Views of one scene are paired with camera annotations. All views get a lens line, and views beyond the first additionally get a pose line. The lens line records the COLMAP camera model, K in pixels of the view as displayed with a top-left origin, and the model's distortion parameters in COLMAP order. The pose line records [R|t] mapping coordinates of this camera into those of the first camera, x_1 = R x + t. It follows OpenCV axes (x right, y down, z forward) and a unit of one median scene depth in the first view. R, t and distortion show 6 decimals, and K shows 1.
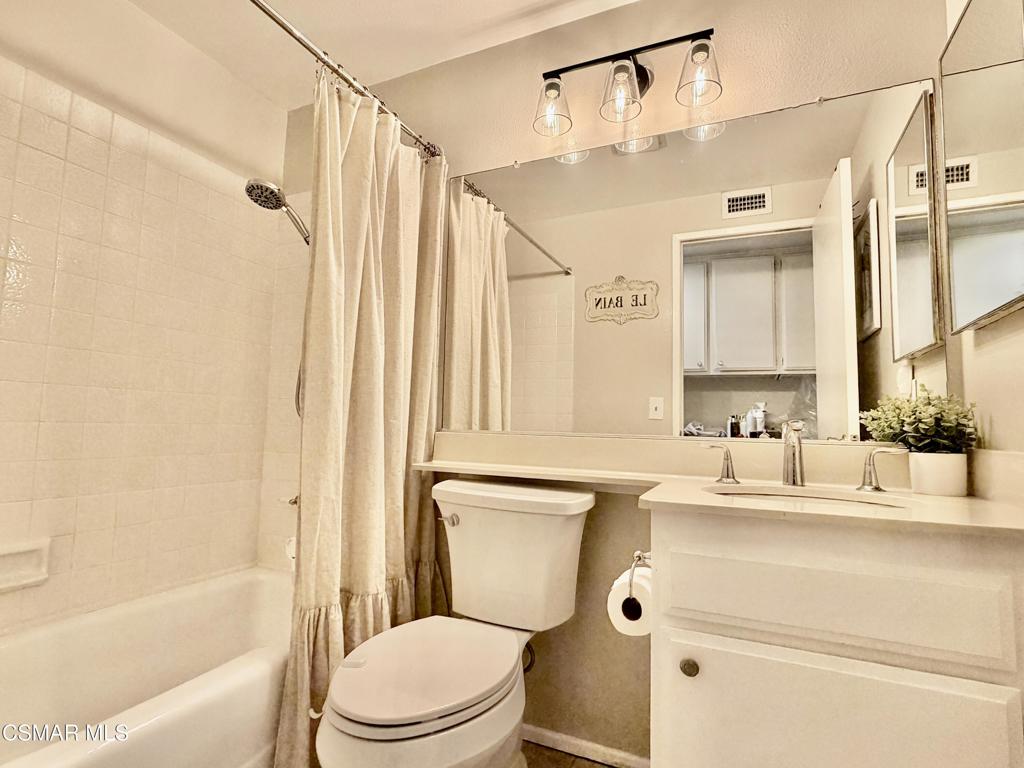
lens RADIAL K [[520.7, 0, 509.7], [0, 520.7, 386.4], [0, 0, 1]] dist [-0.001974, -0.000521]
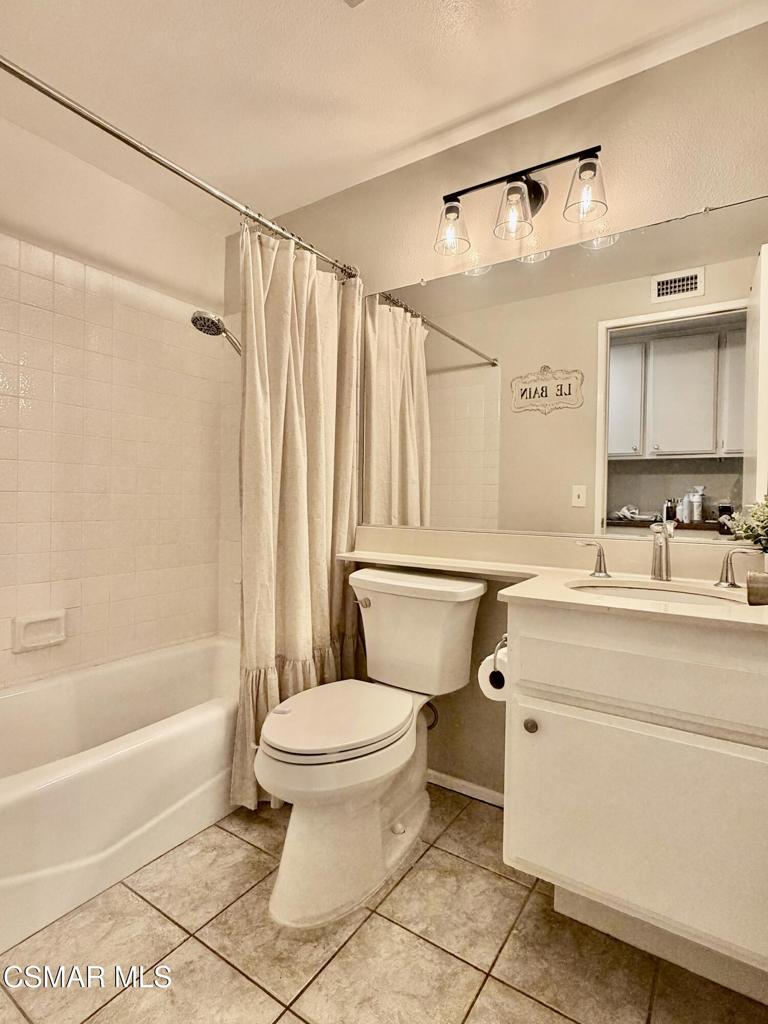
lens RADIAL K [[520.7, 0, 386.3], [0, 520.7, 510.2], [0, 0, 1]] dist [-0.001974, -0.000521]
pose [[0.988941, -0.005533, -0.148206, 0.106340], [0.019051, 0.995764, 0.089950, -0.056998], [0.147080, -0.091779, 0.984857, -0.139914]]
